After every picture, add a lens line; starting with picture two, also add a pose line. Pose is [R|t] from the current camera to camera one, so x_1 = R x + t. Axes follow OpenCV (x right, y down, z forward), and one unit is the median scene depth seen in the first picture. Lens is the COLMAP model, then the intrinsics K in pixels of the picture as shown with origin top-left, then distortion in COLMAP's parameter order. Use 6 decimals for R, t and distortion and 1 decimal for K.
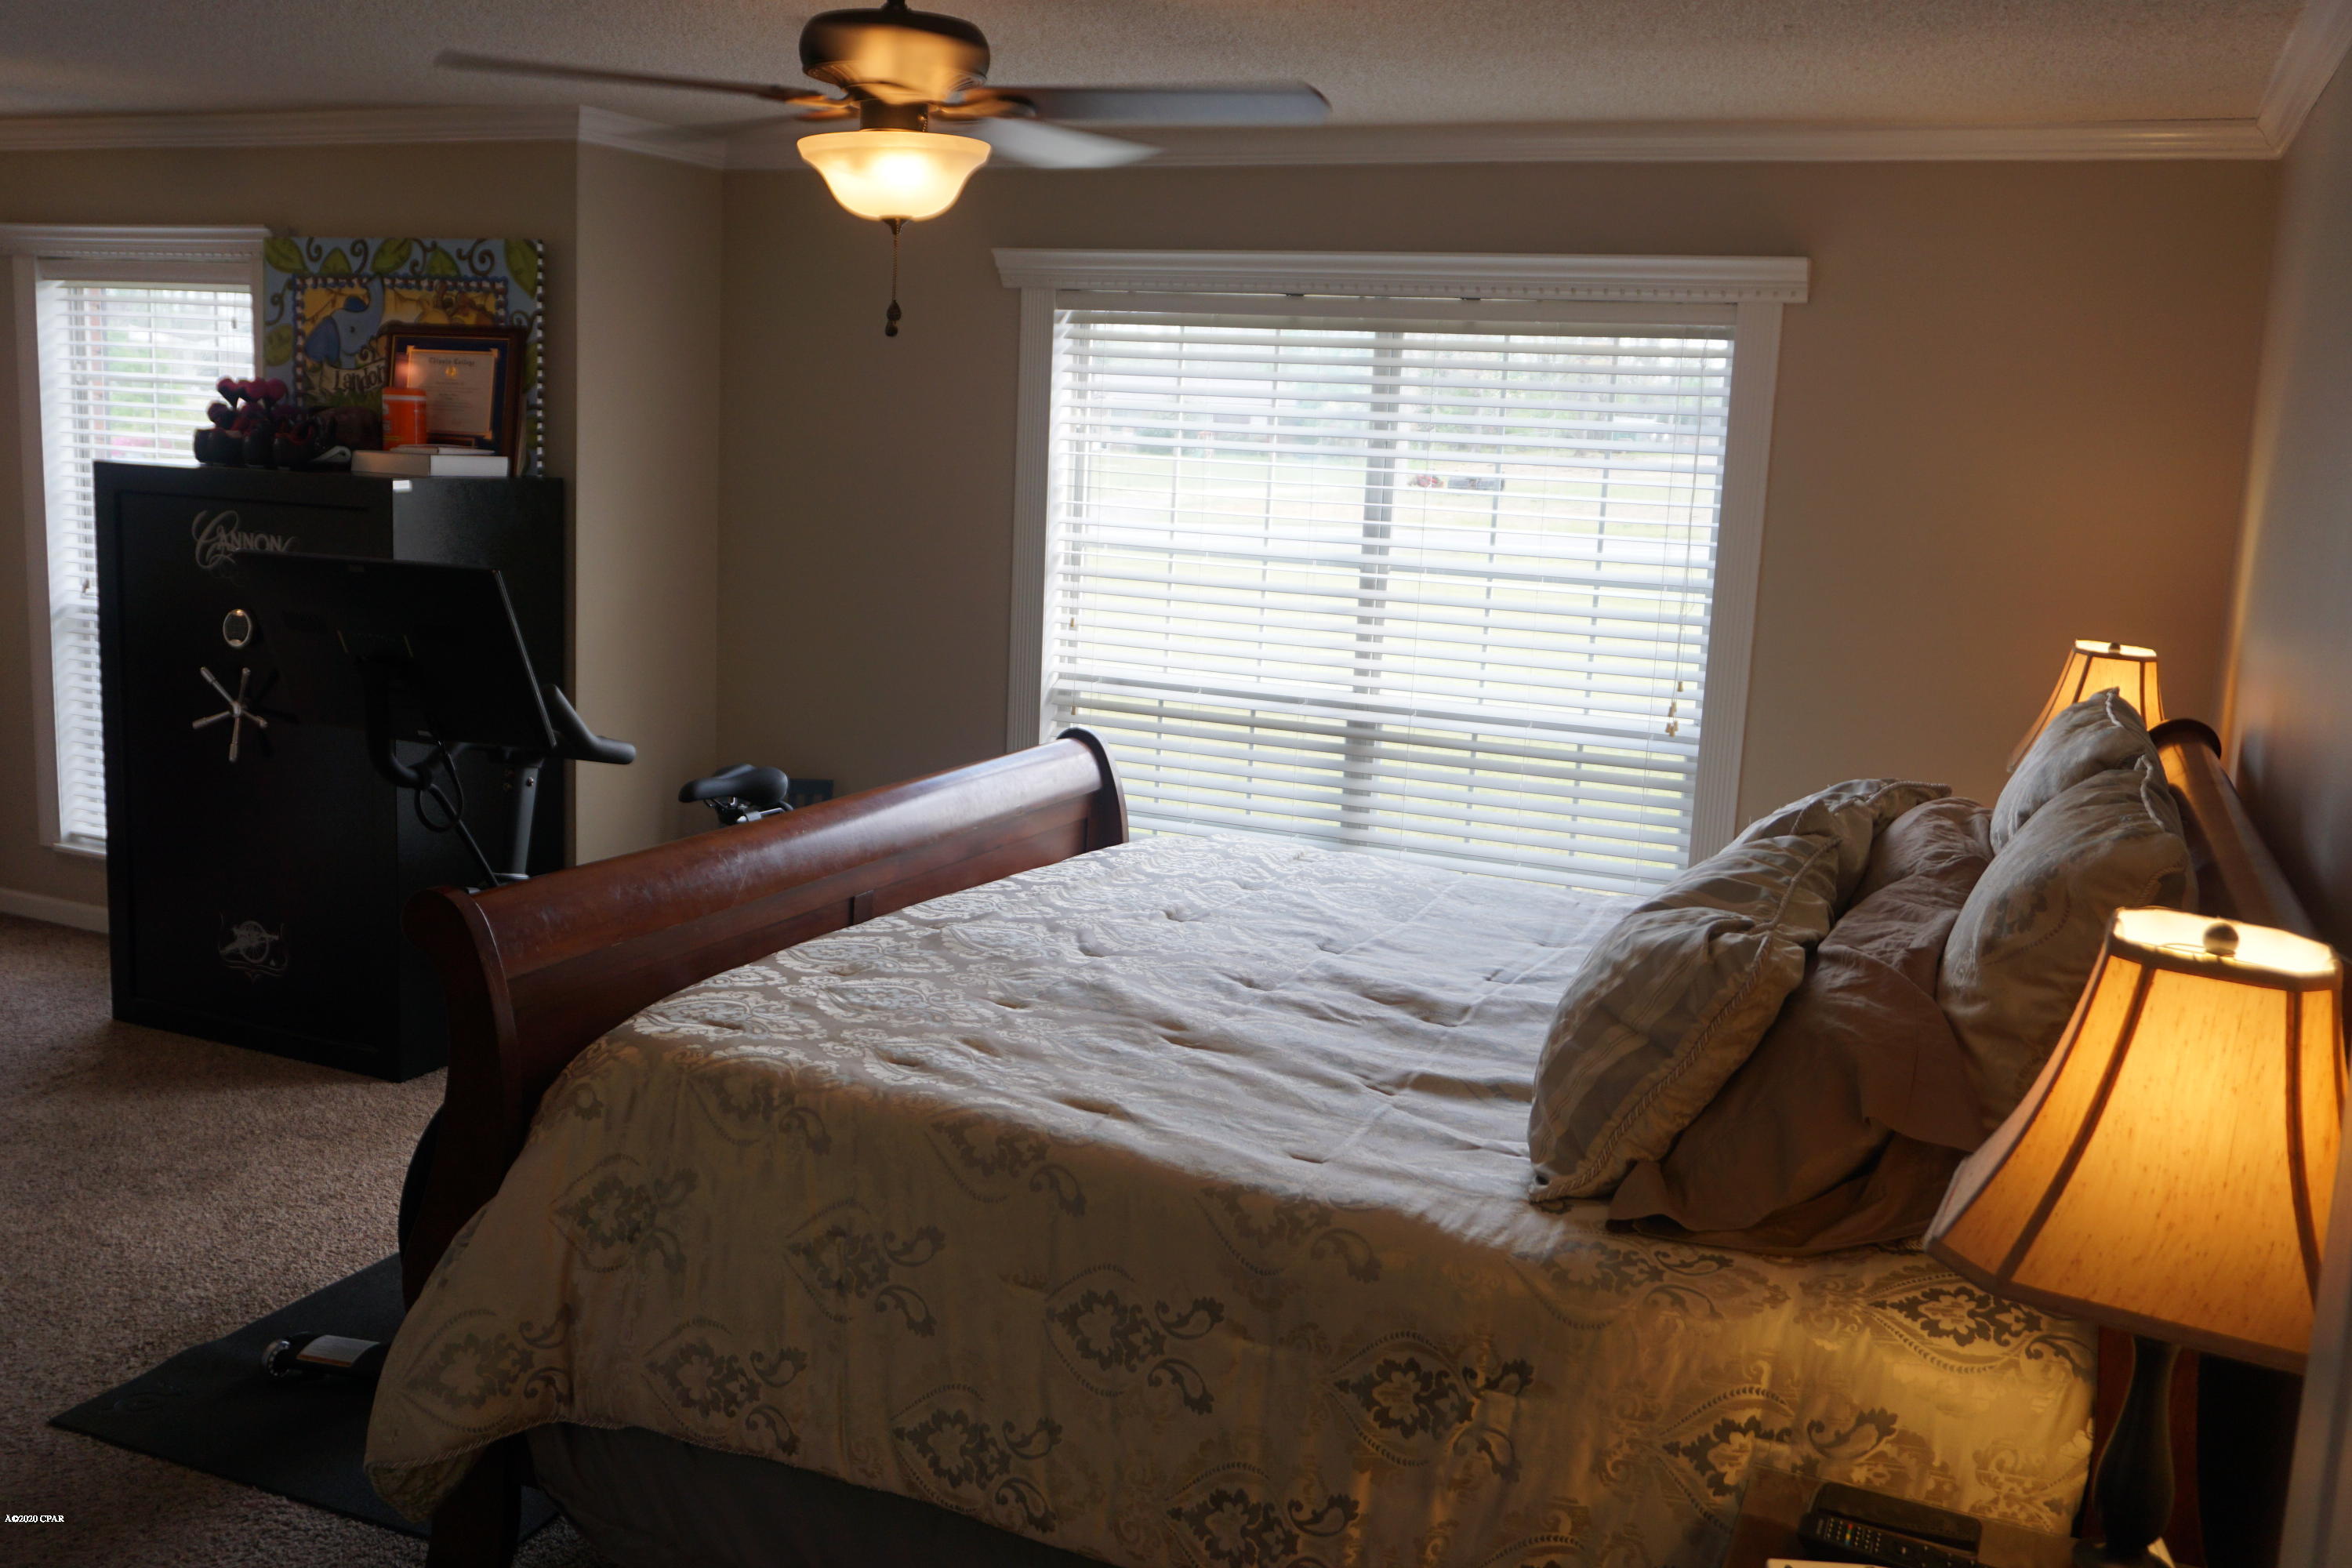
lens RADIAL K [[2075.3, 0, 1172.8], [0, 2075.3, 752.6], [0, 0, 1]] dist [-0.003150, 0.007582]
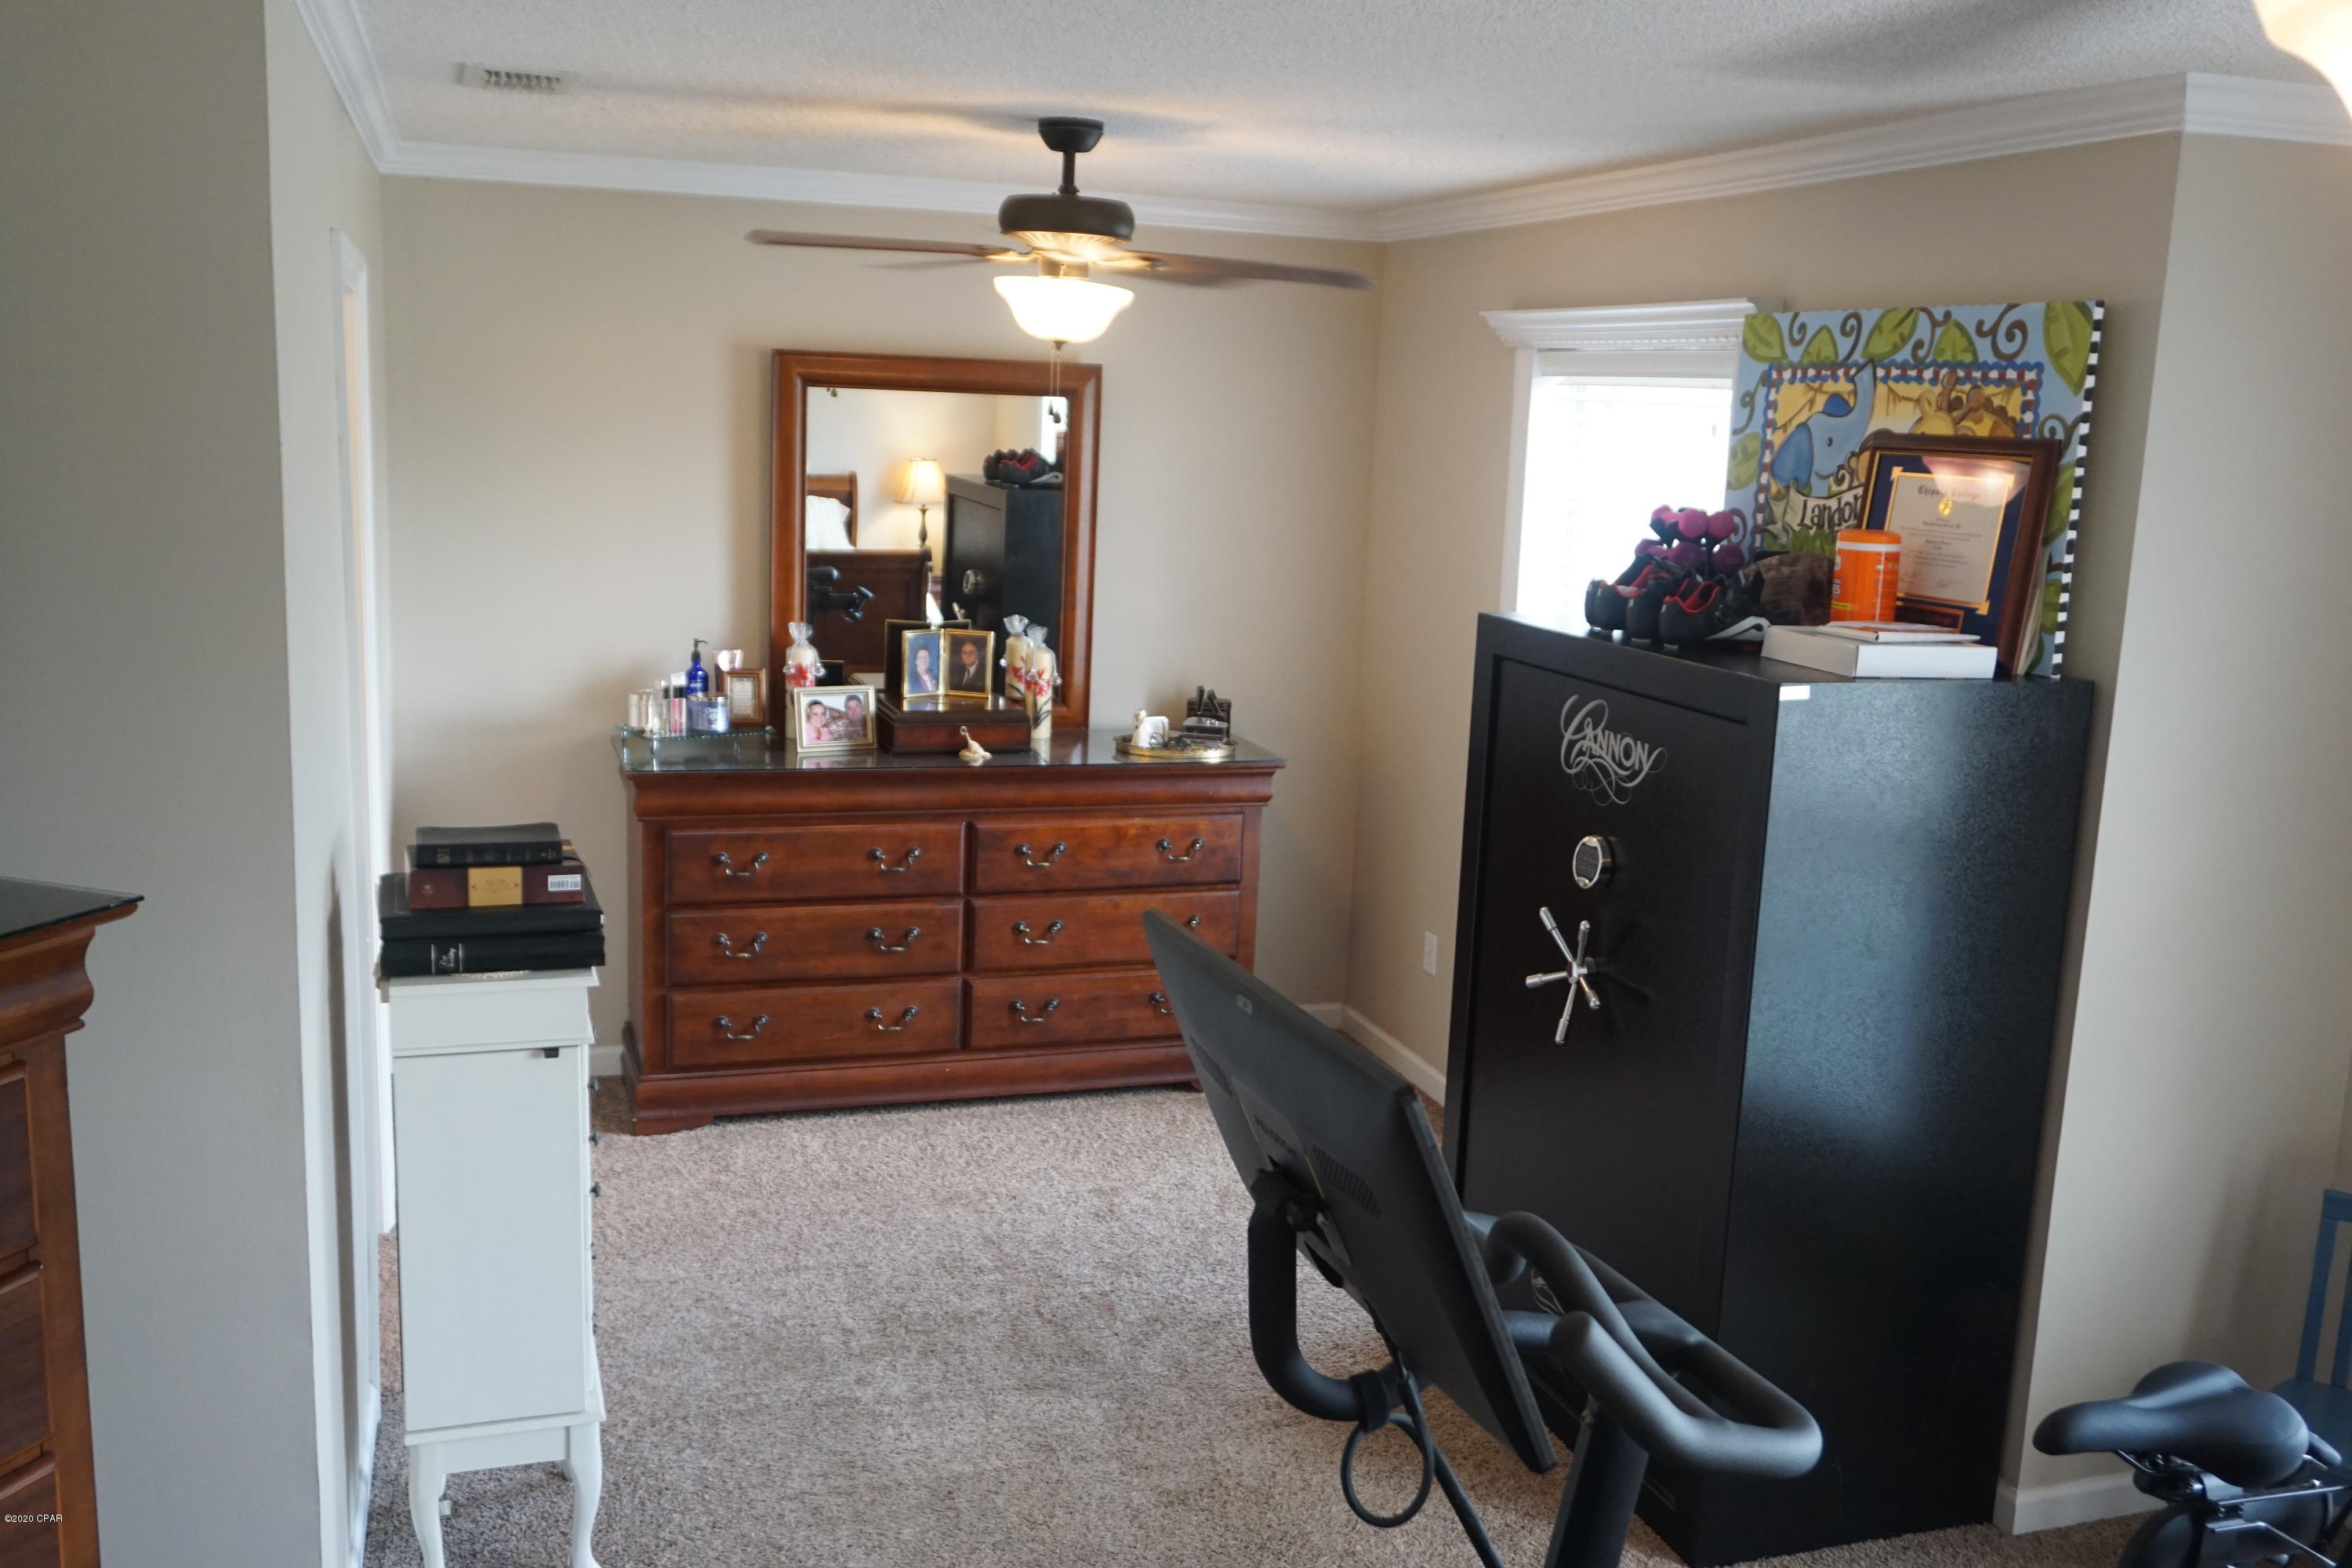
lens RADIAL K [[2071.0, 0, 1164.8], [0, 2071.0, 768.4], [0, 0, 1]] dist [-0.011702, 0.020506]
pose [[0.680038, 0.111597, -0.724634, -0.032710], [-0.125313, 0.991496, 0.035093, -0.095680], [0.722389, 0.066942, 0.688239, 0.384688]]
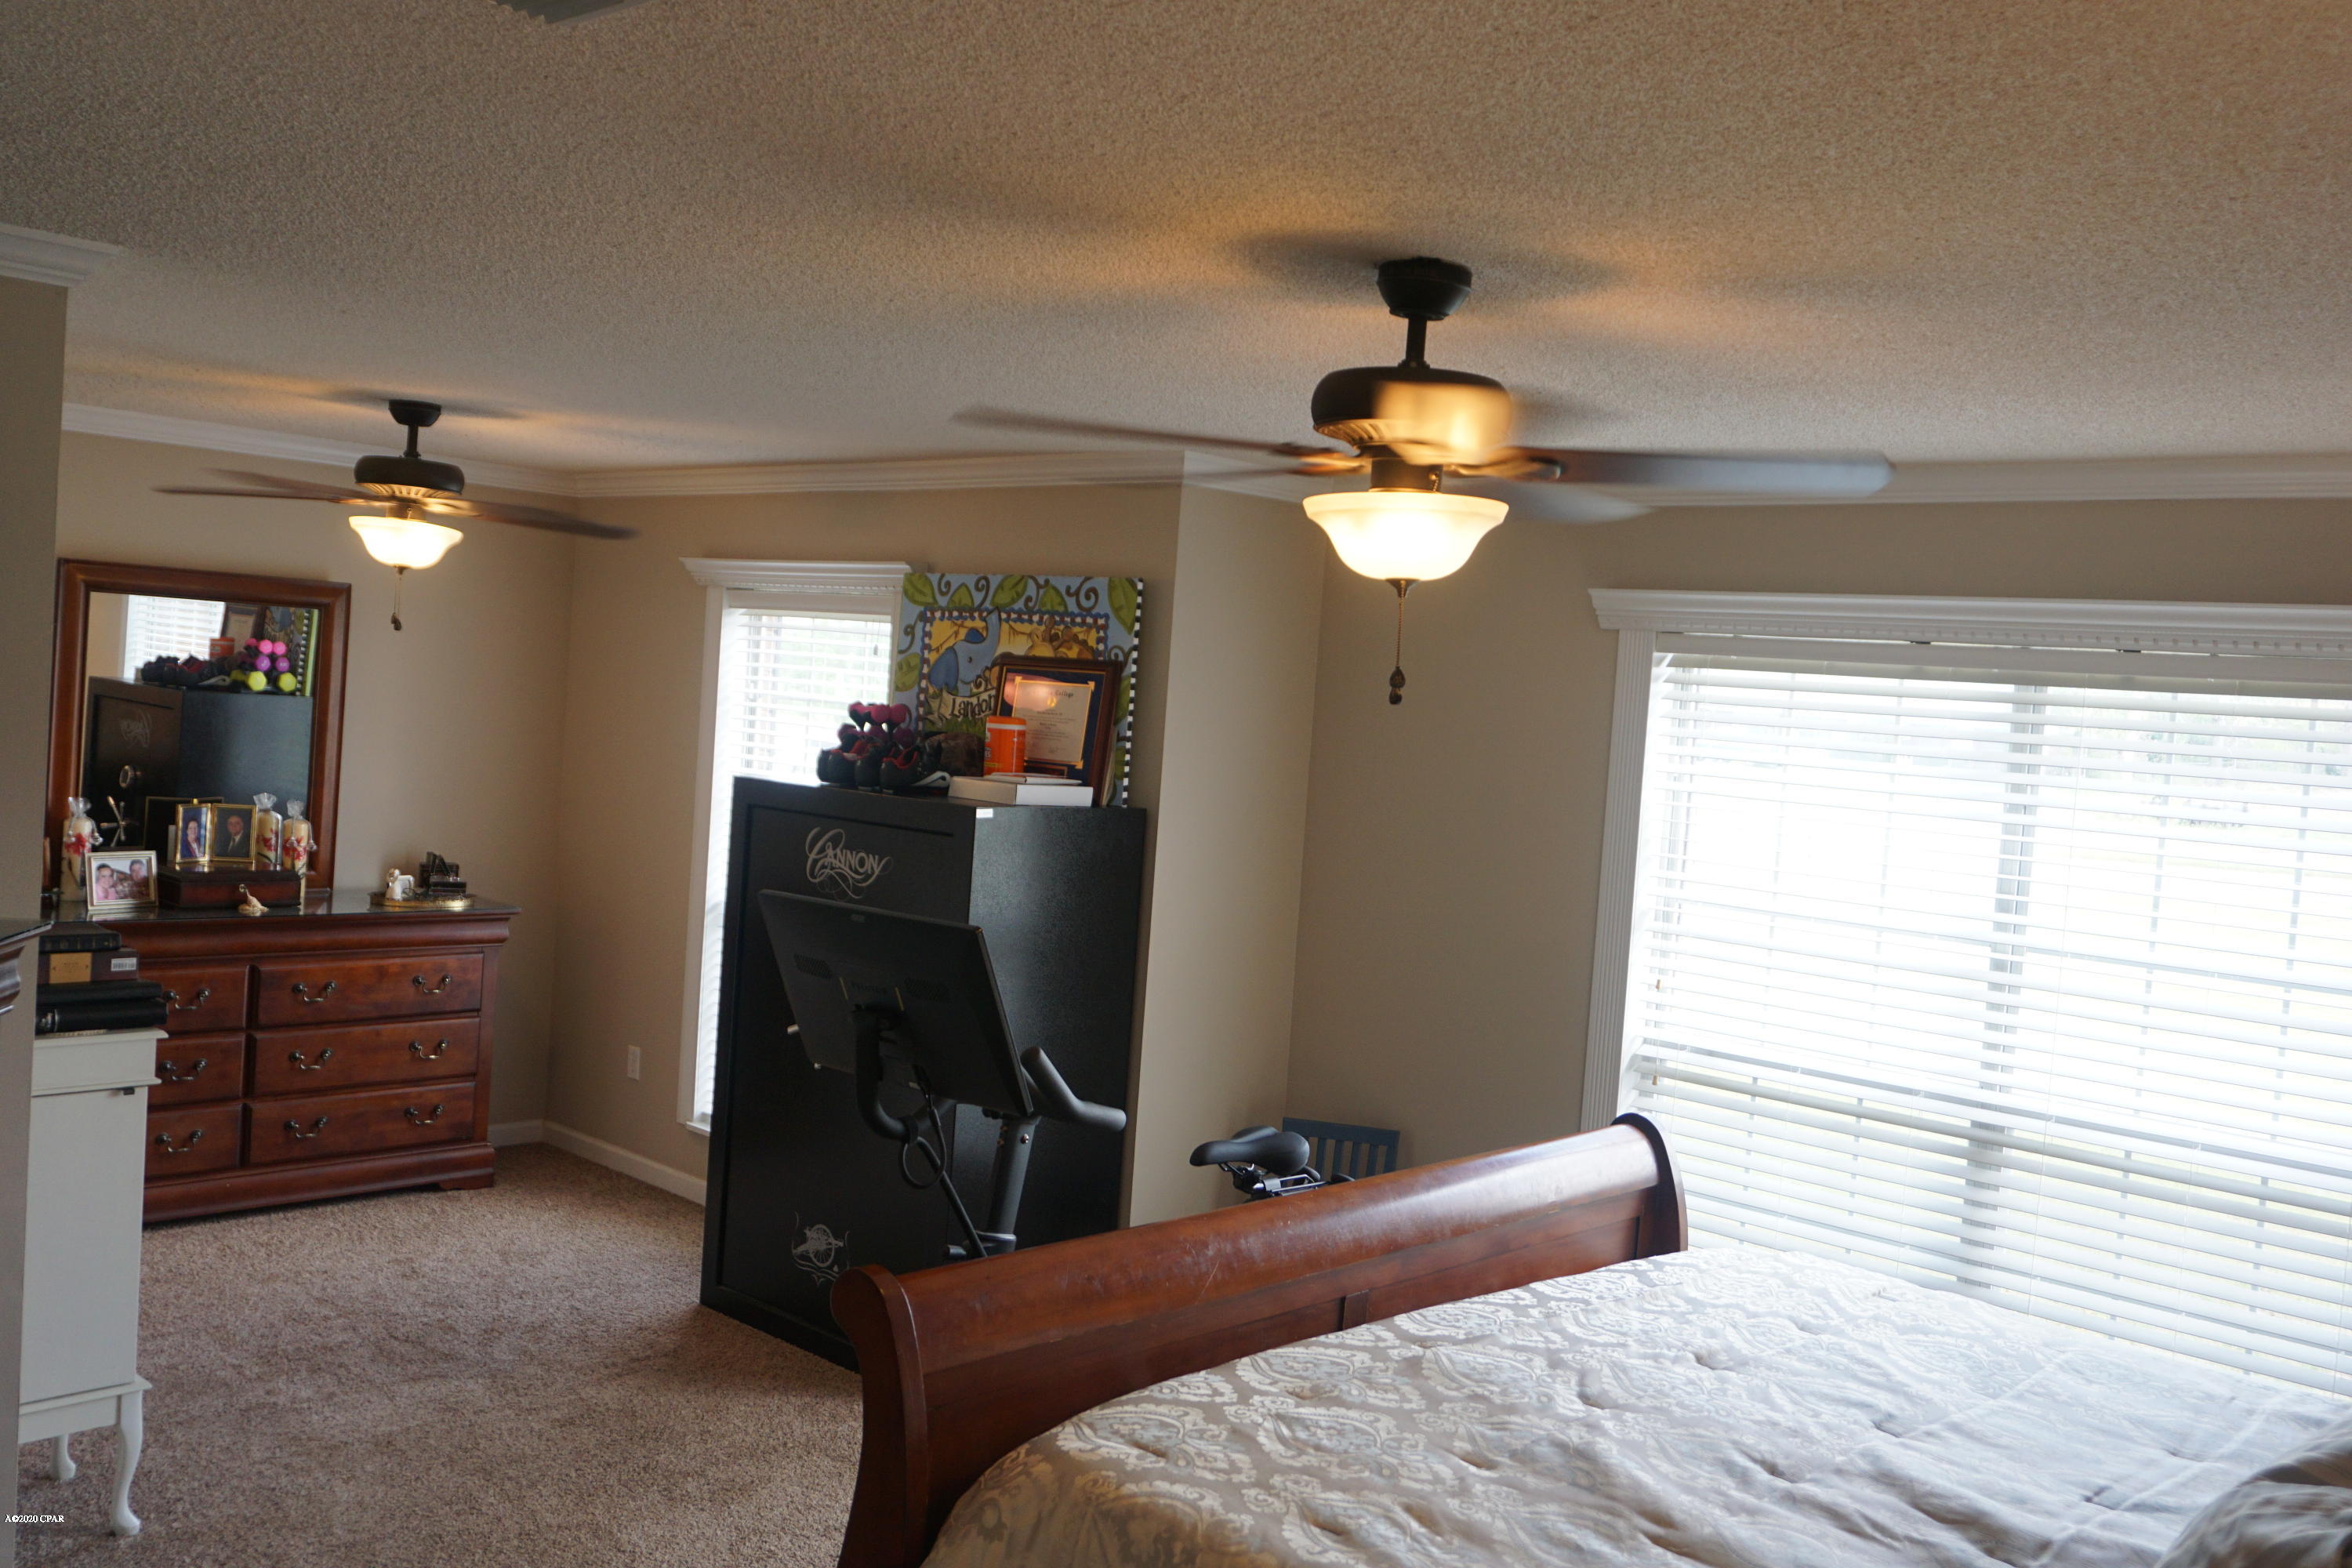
lens RADIAL K [[2071.0, 0, 1164.8], [0, 2071.0, 768.4], [0, 0, 1]] dist [-0.011702, 0.020506]
pose [[0.946858, 0.034316, -0.319815, 0.036751], [-0.078264, 0.988990, -0.125595, -0.026635], [0.311984, 0.143951, 0.939119, 0.056452]]
